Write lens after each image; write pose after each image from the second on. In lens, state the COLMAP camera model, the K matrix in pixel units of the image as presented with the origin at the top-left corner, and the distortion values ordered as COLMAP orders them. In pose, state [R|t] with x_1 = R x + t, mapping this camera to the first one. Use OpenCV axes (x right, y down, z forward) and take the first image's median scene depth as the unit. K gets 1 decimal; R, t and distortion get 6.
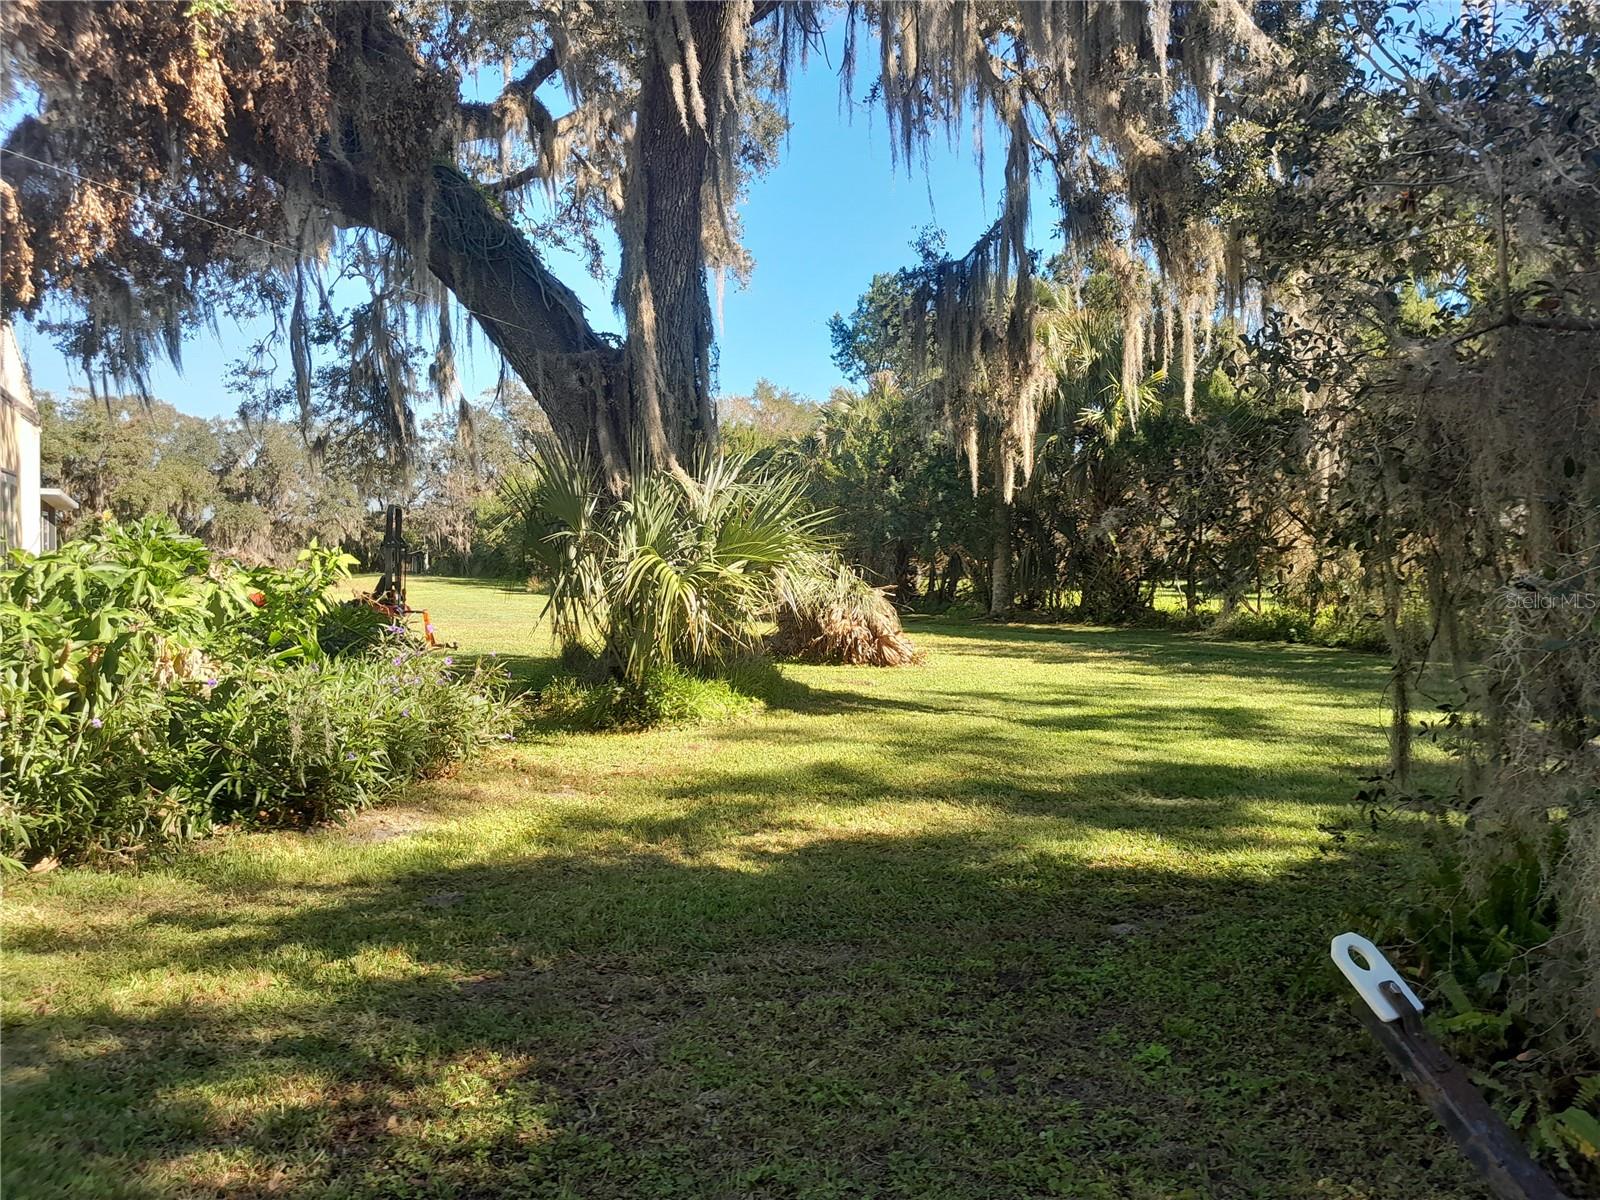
lens RADIAL K [[1273.6, 0, 799.4], [0, 1273.6, 600.3], [0, 0, 1]] dist [0.062954, -0.089643]
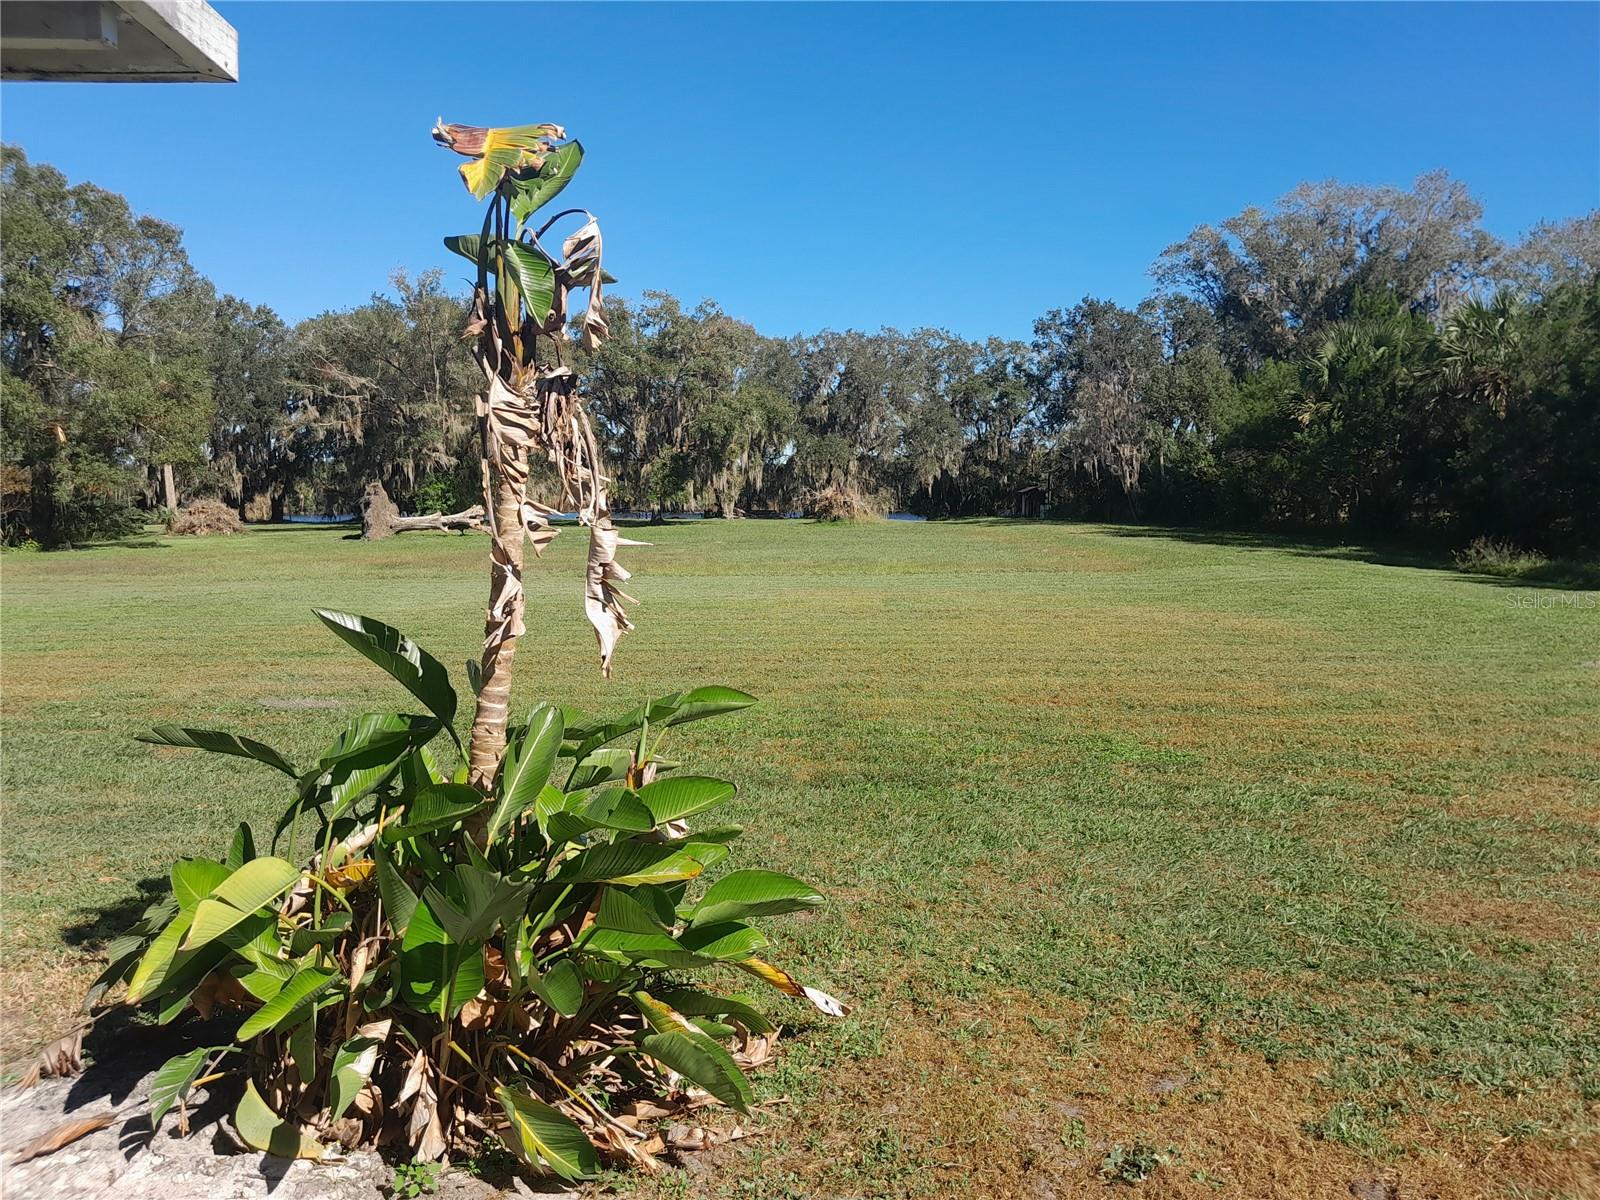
lens RADIAL K [[1273.6, 0, 803.9], [0, 1273.6, 607.2], [0, 0, 1]] dist [0.062954, -0.089643]
pose [[0.920890, 0.019247, -0.389347, -0.120054], [0.001840, 0.998555, 0.053714, -0.008101], [0.389819, -0.050182, 0.919523, 0.221442]]
